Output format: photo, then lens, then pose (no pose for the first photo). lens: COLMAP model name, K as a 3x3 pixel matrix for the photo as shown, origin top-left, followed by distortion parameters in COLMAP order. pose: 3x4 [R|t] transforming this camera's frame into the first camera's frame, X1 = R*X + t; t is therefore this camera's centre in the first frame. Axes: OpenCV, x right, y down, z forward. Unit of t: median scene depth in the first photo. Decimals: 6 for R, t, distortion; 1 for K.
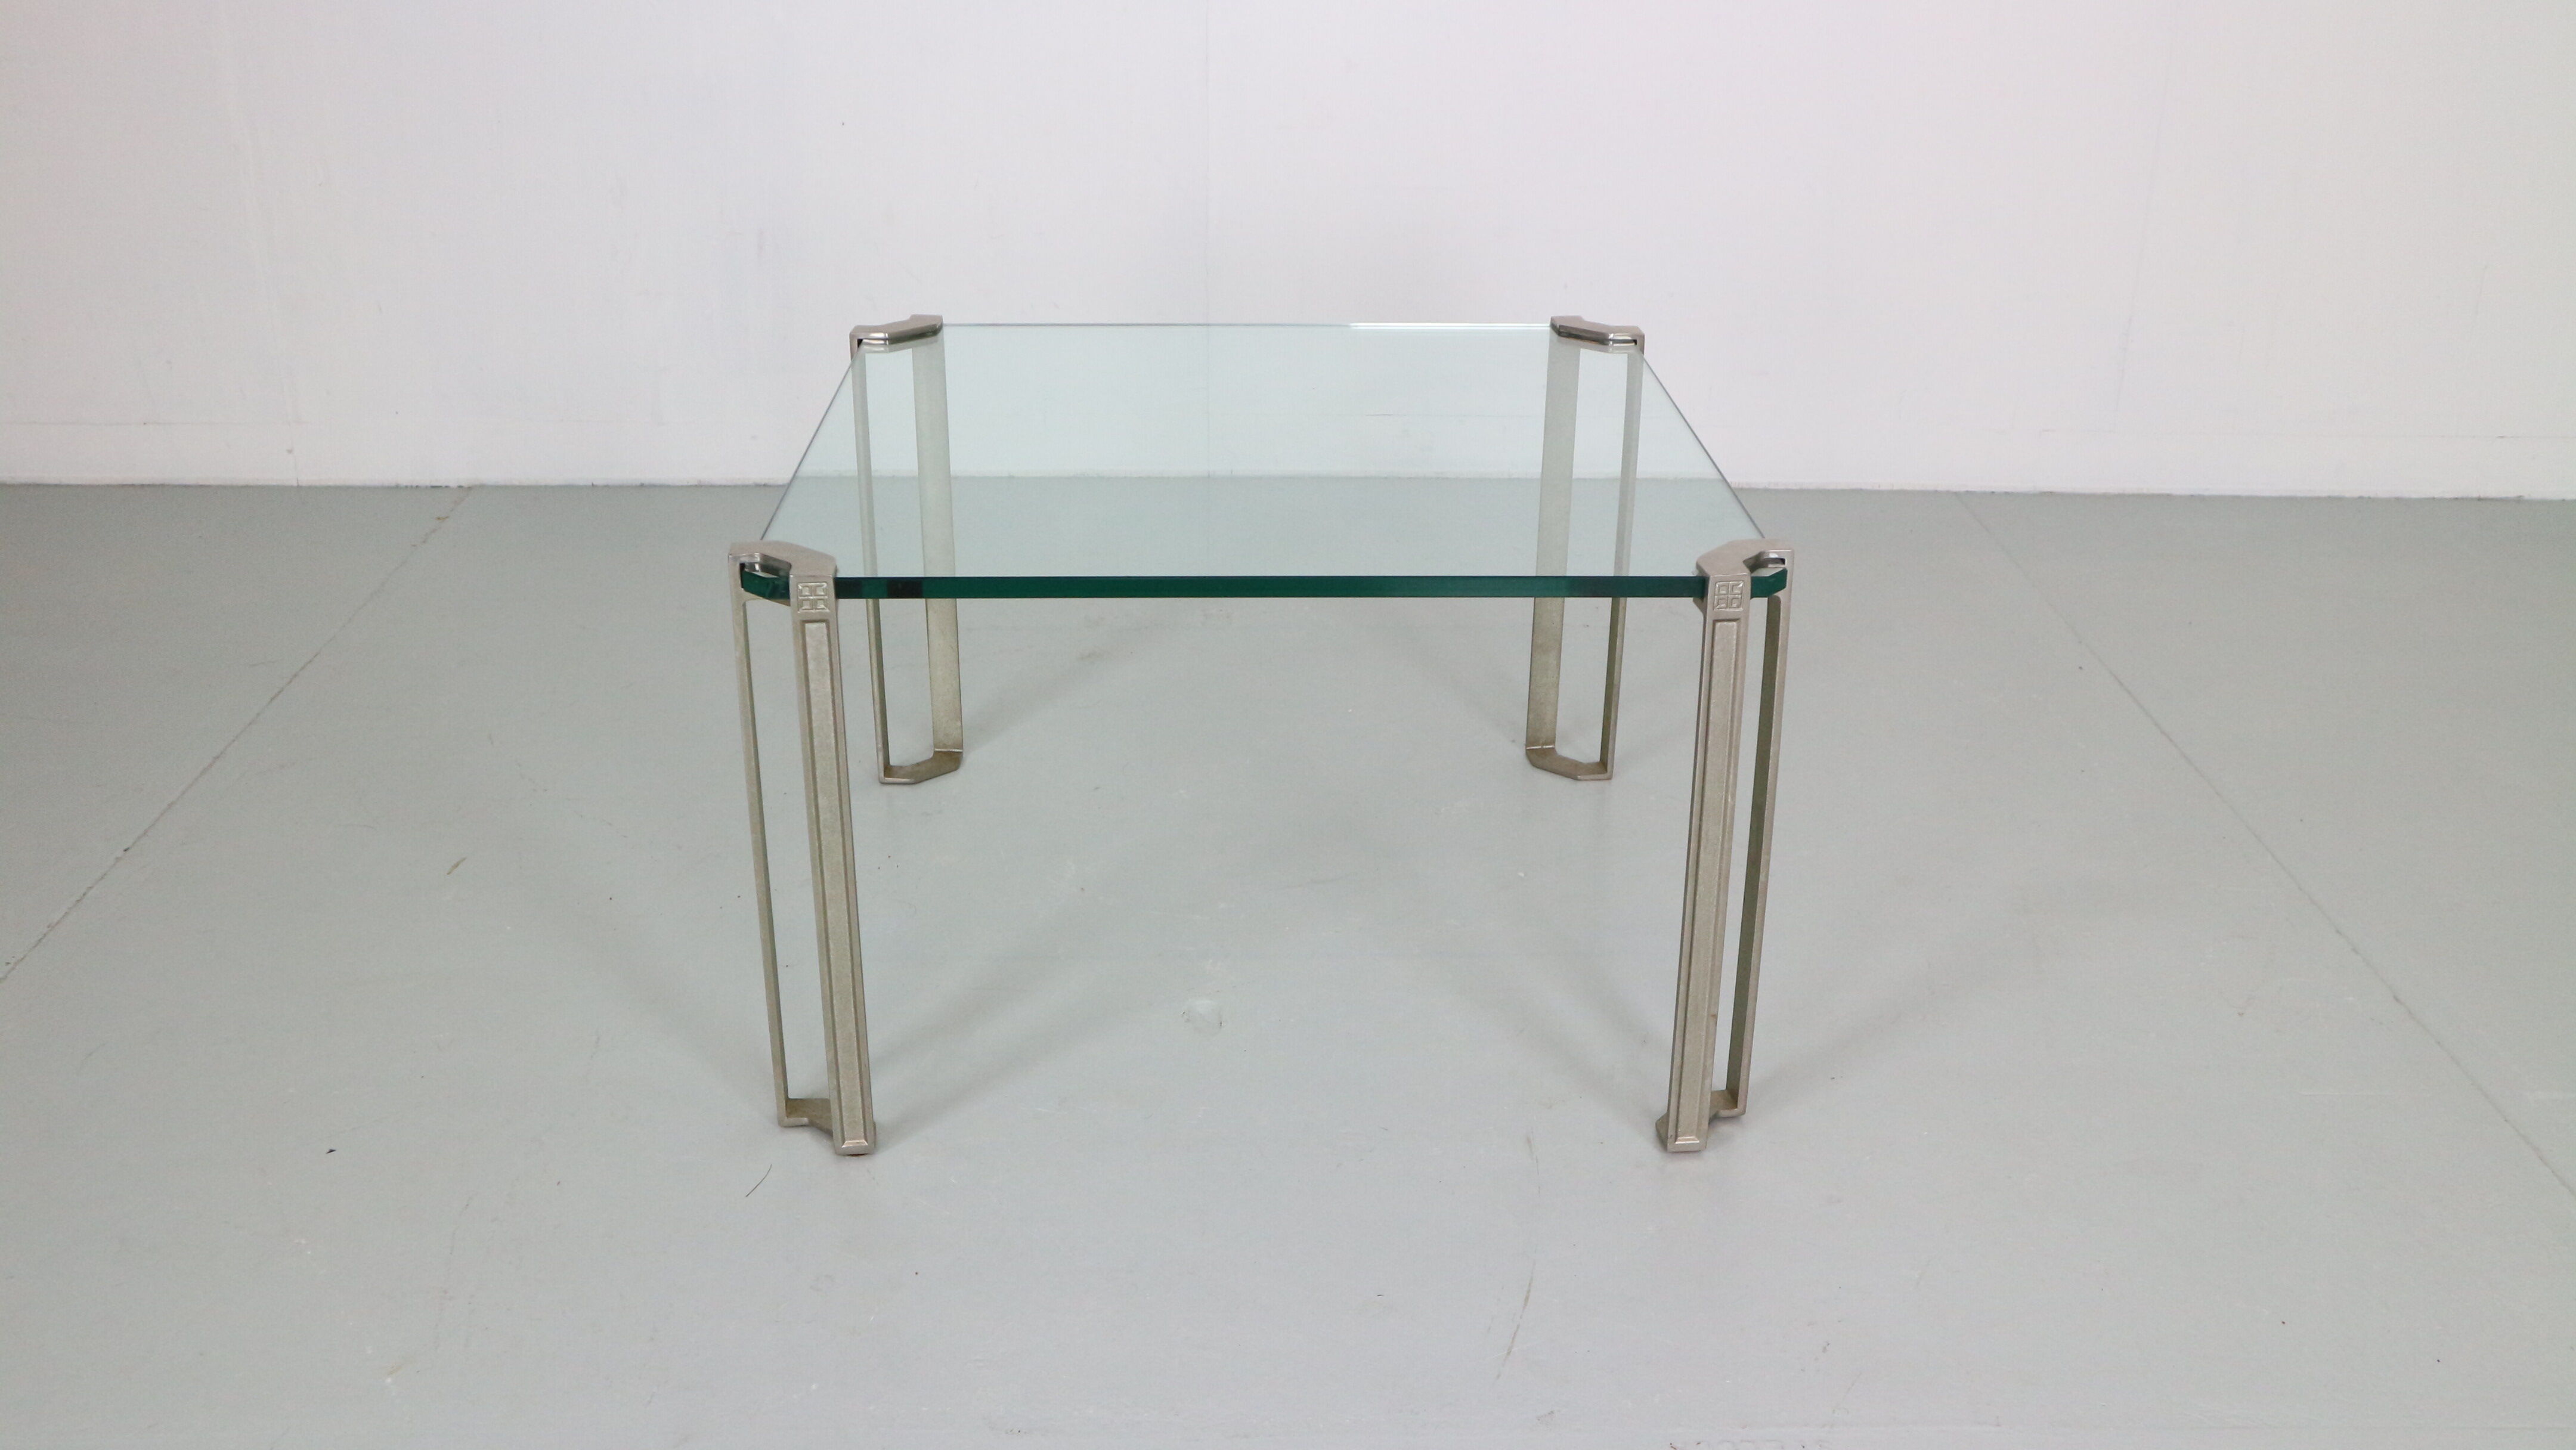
lens RADIAL K [[2421.4, 0, 1288.0], [0, 2421.4, 725.0], [0, 0, 1]] dist [-0.055975, 0.122592]
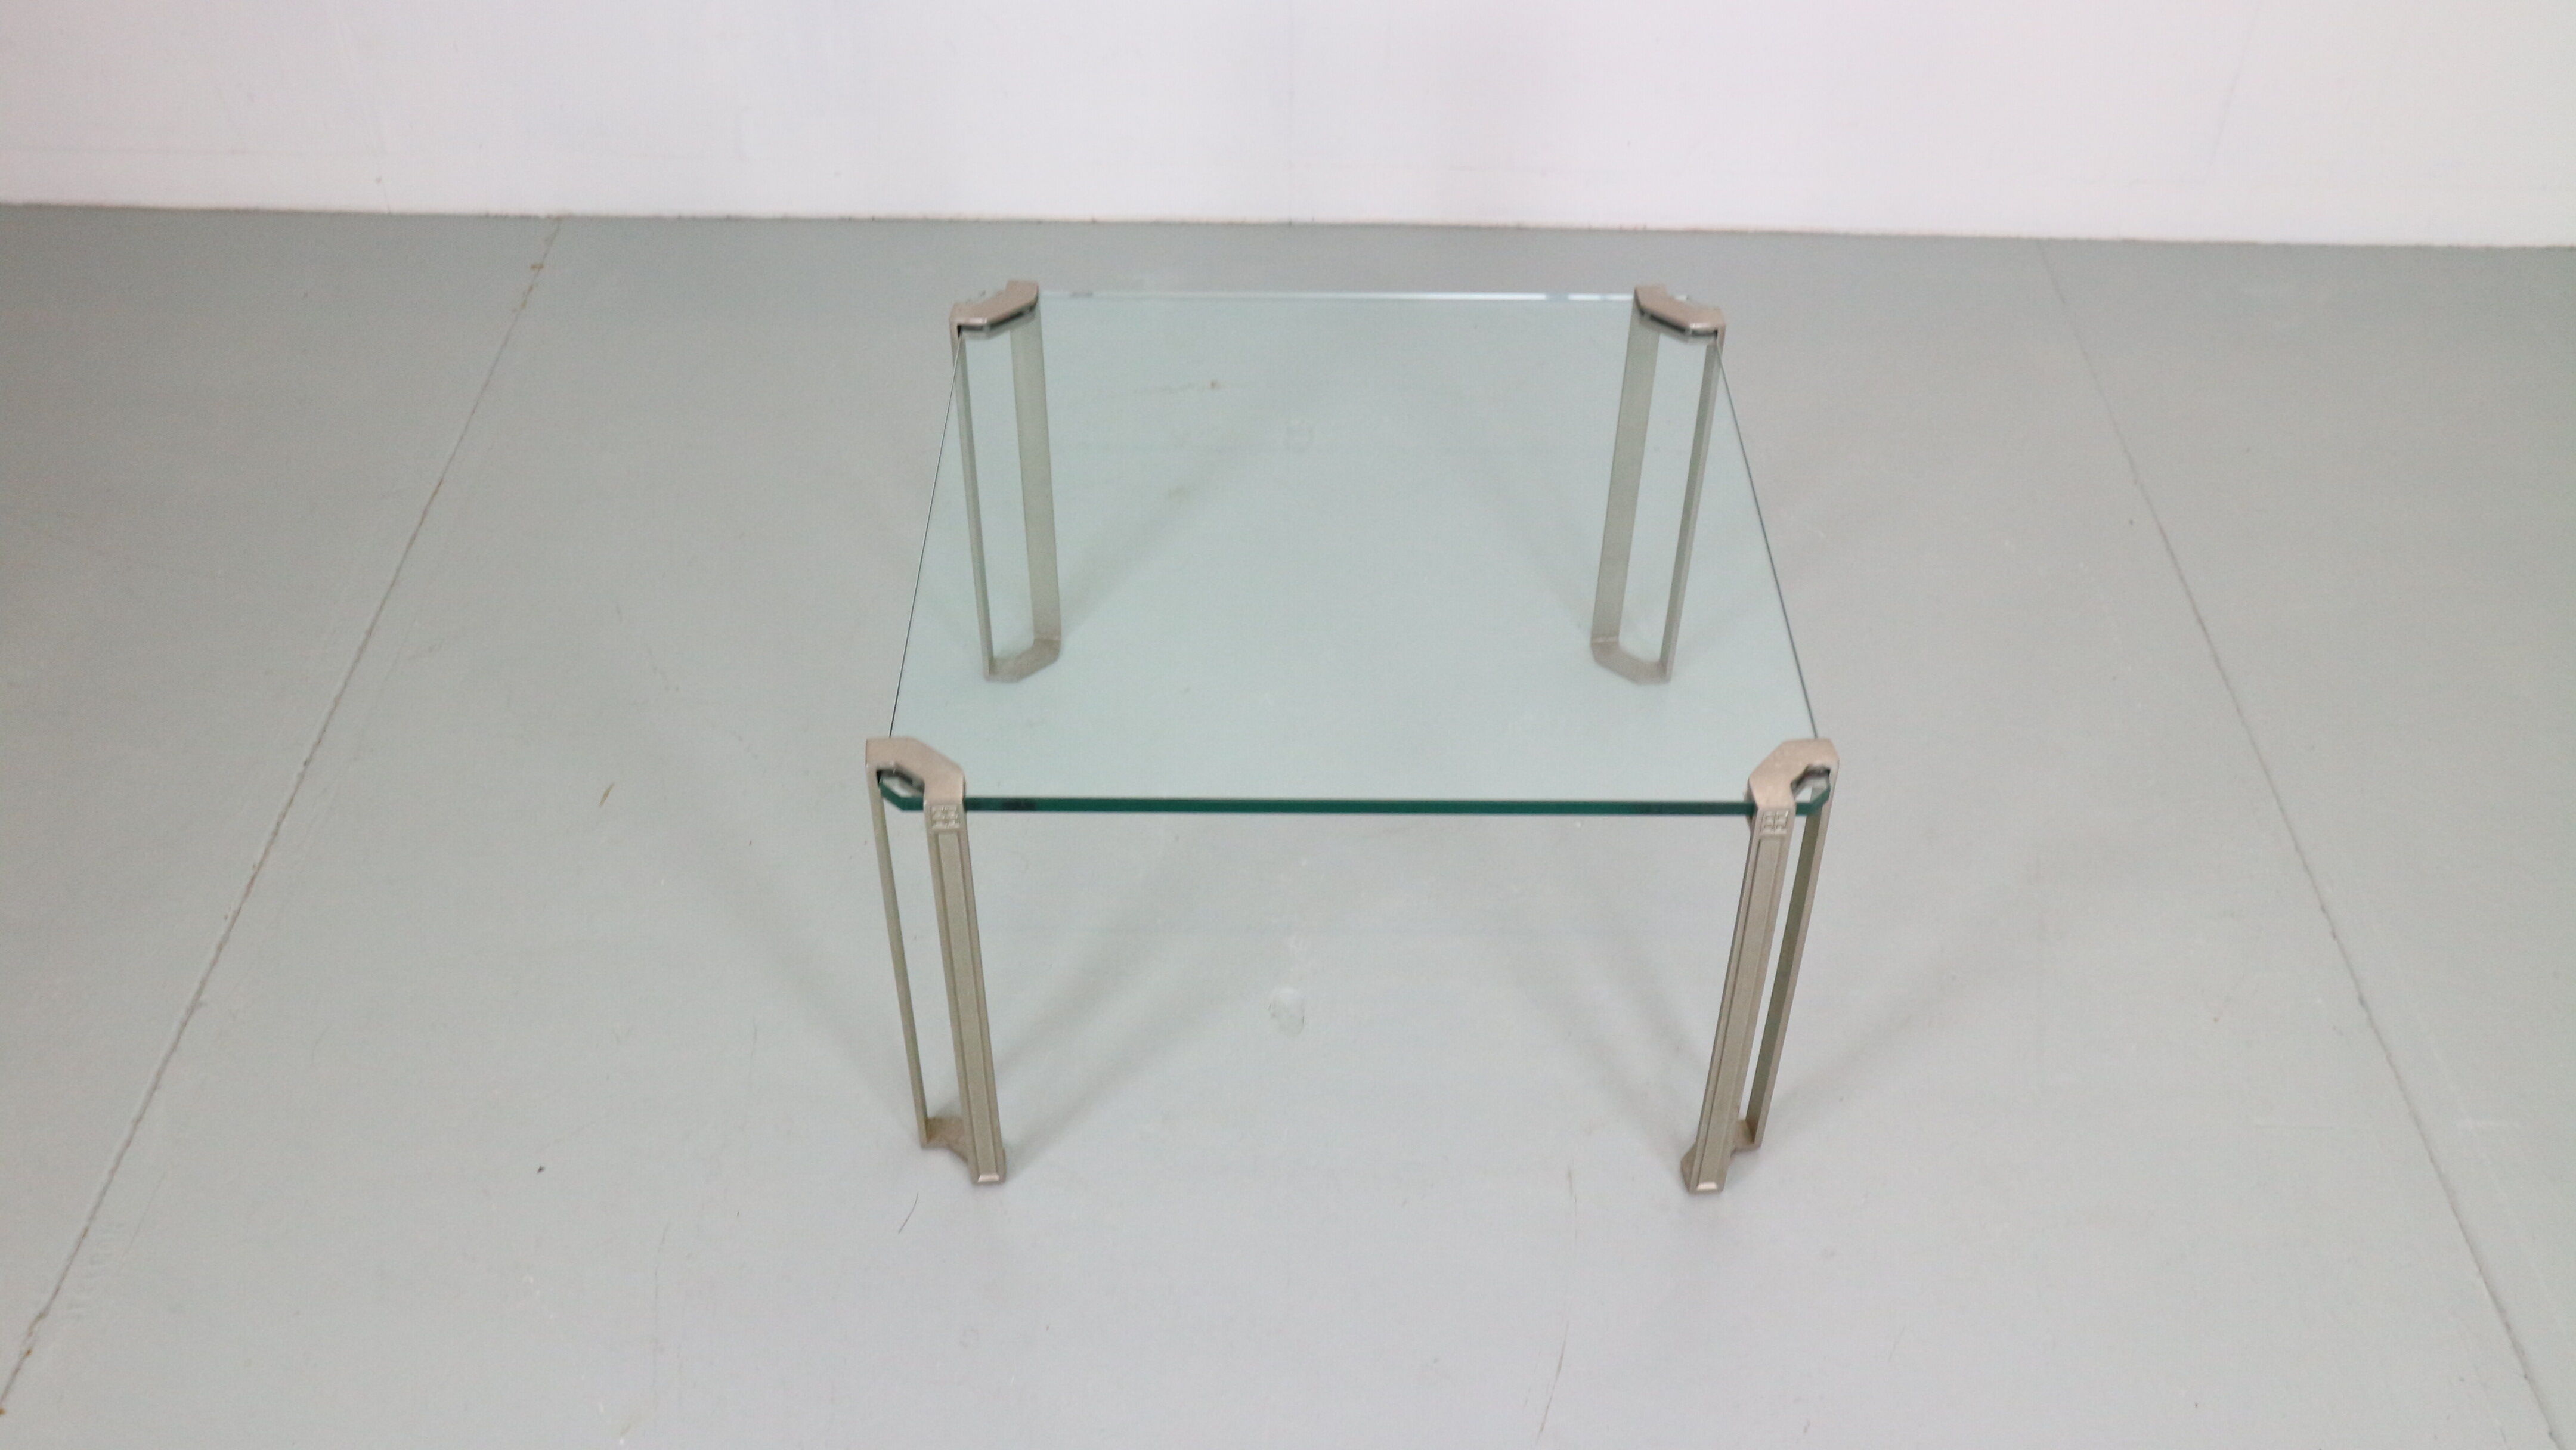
lens RADIAL K [[2421.4, 0, 1288.0], [0, 2421.4, 725.0], [0, 0, 1]] dist [-0.055975, 0.122592]
pose [[0.999560, 0.020899, -0.021060, -0.012363], [-0.013184, 0.948745, 0.315768, -0.324855], [0.026580, -0.315352, 0.948603, -0.024702]]
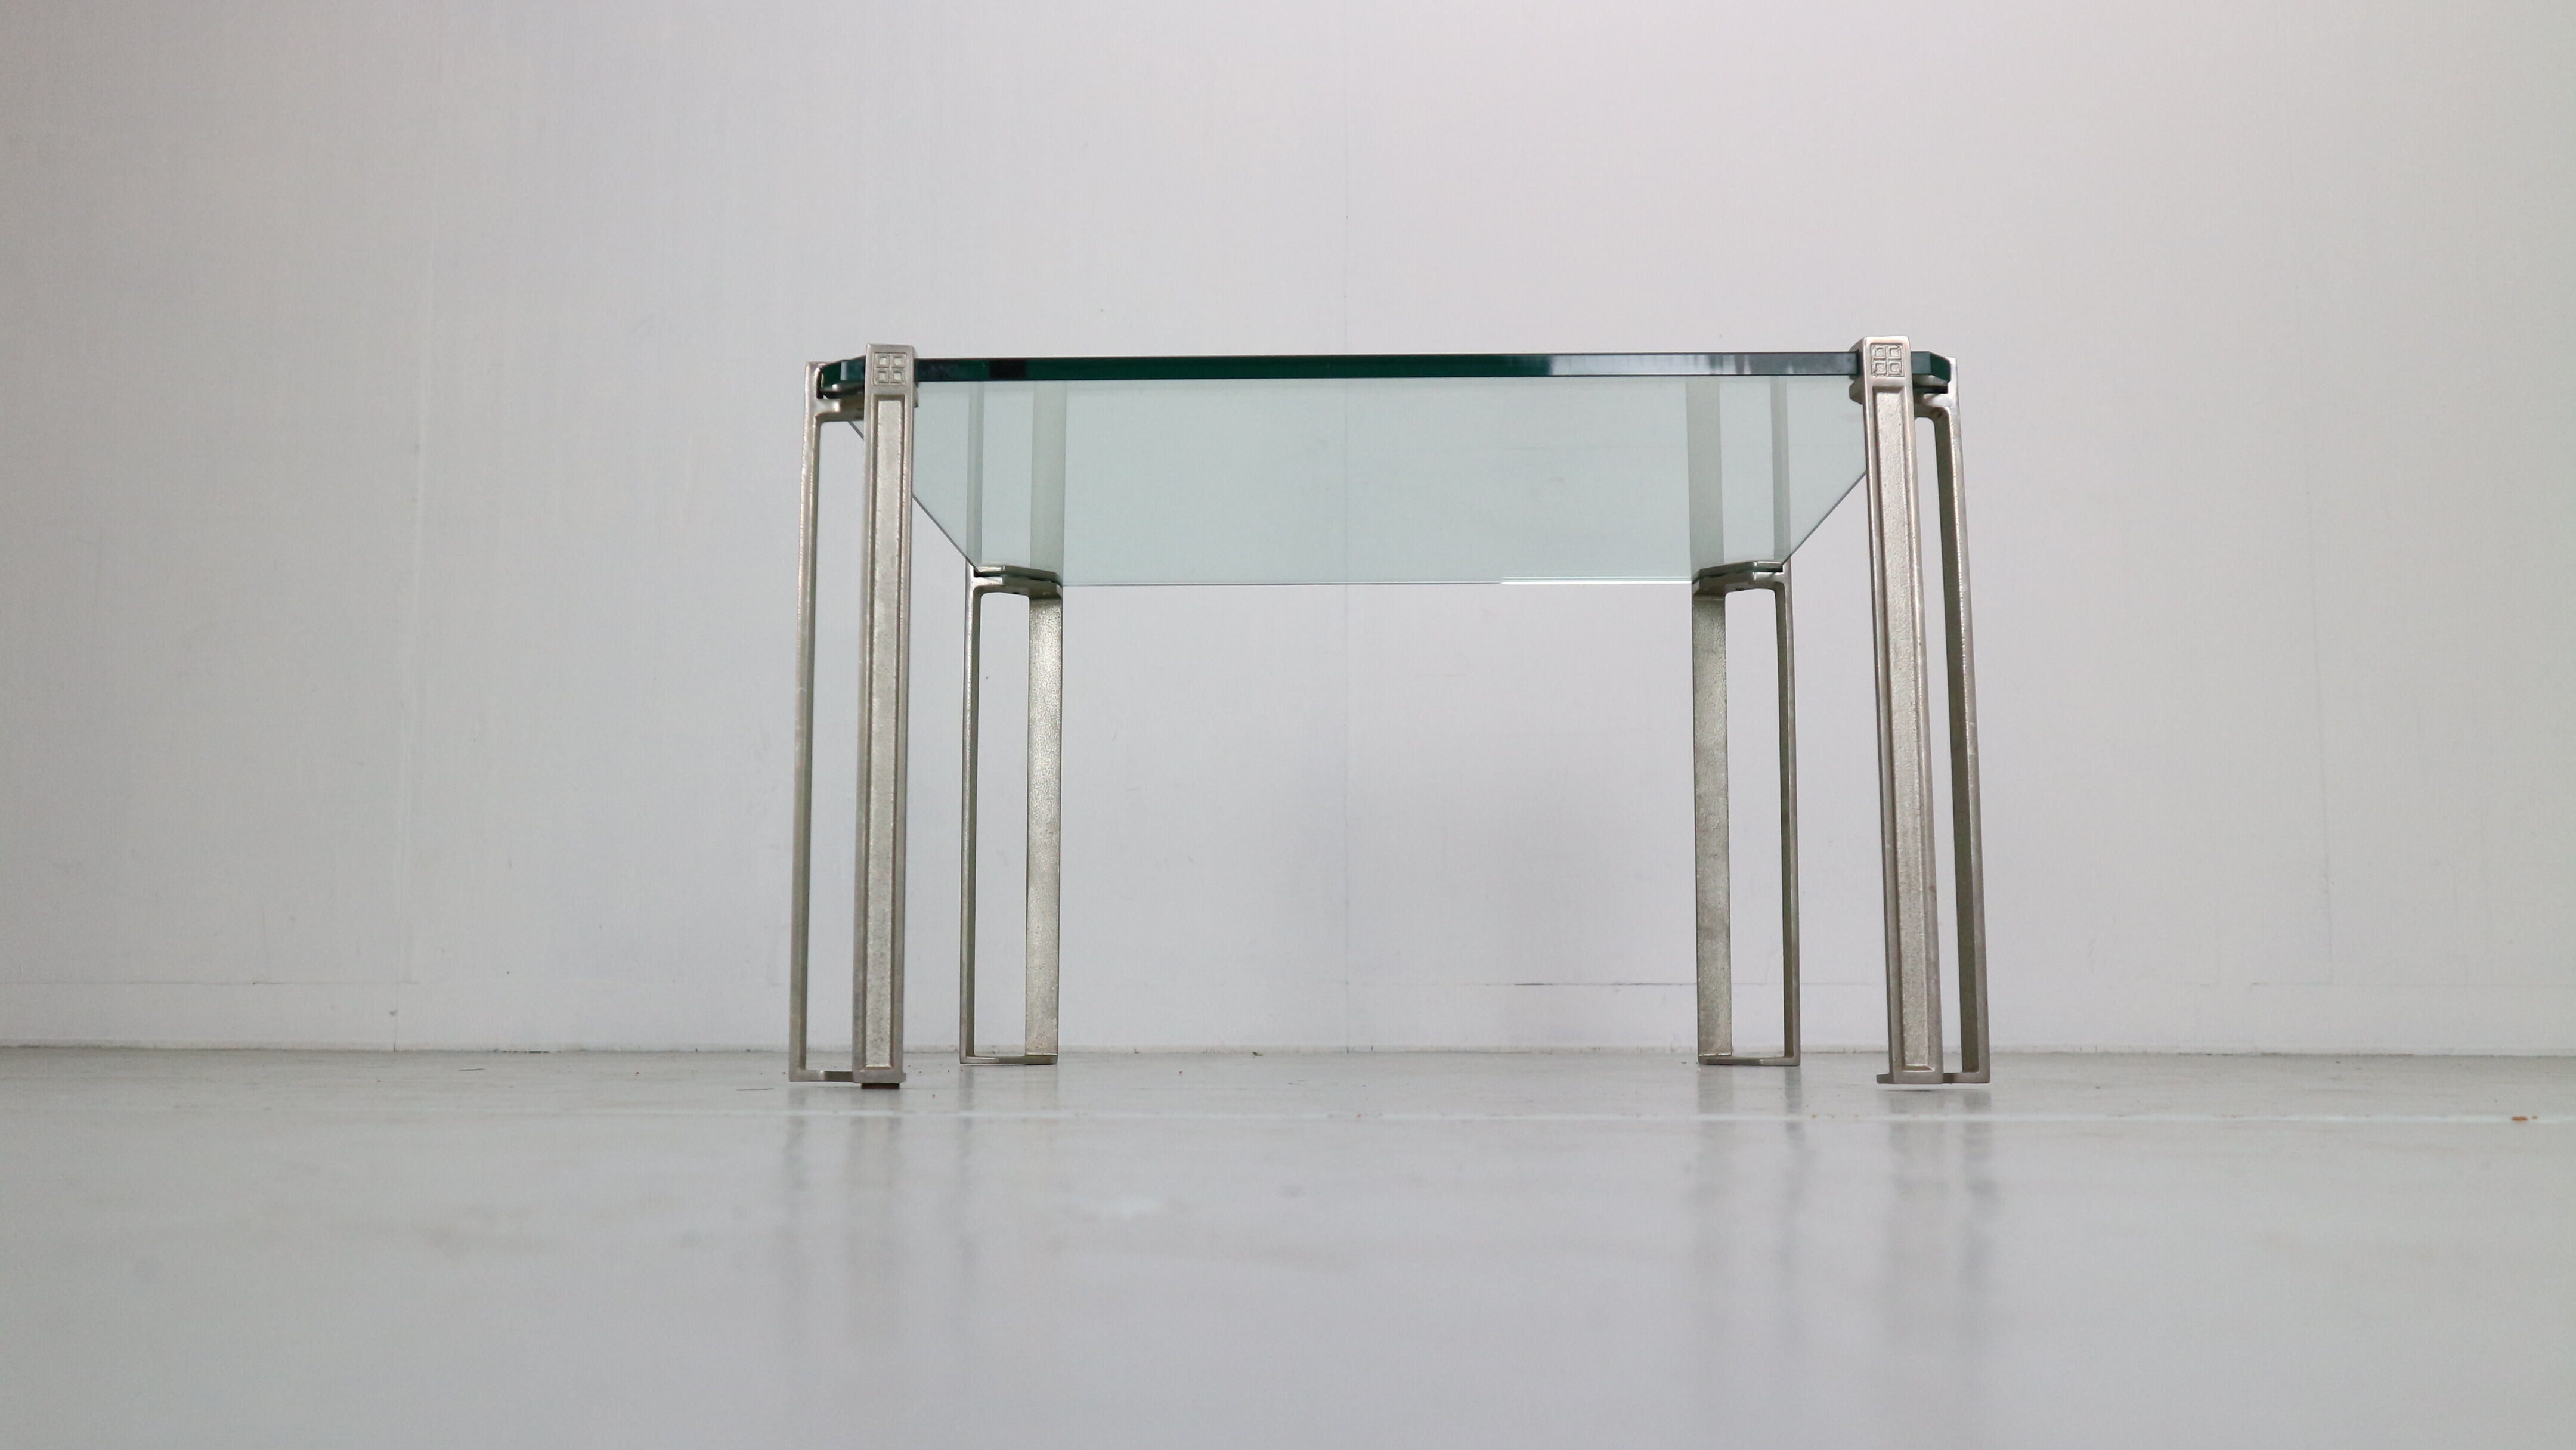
lens RADIAL K [[2412.5, 0, 1283.9], [0, 2412.5, 740.4], [0, 0, 1]] dist [-0.055138, 0.118977]
pose [[0.997606, -0.016132, -0.067241, 0.010606], [-0.019513, 0.867211, -0.497558, 0.385907], [0.066339, 0.497679, 0.864821, 0.204940]]
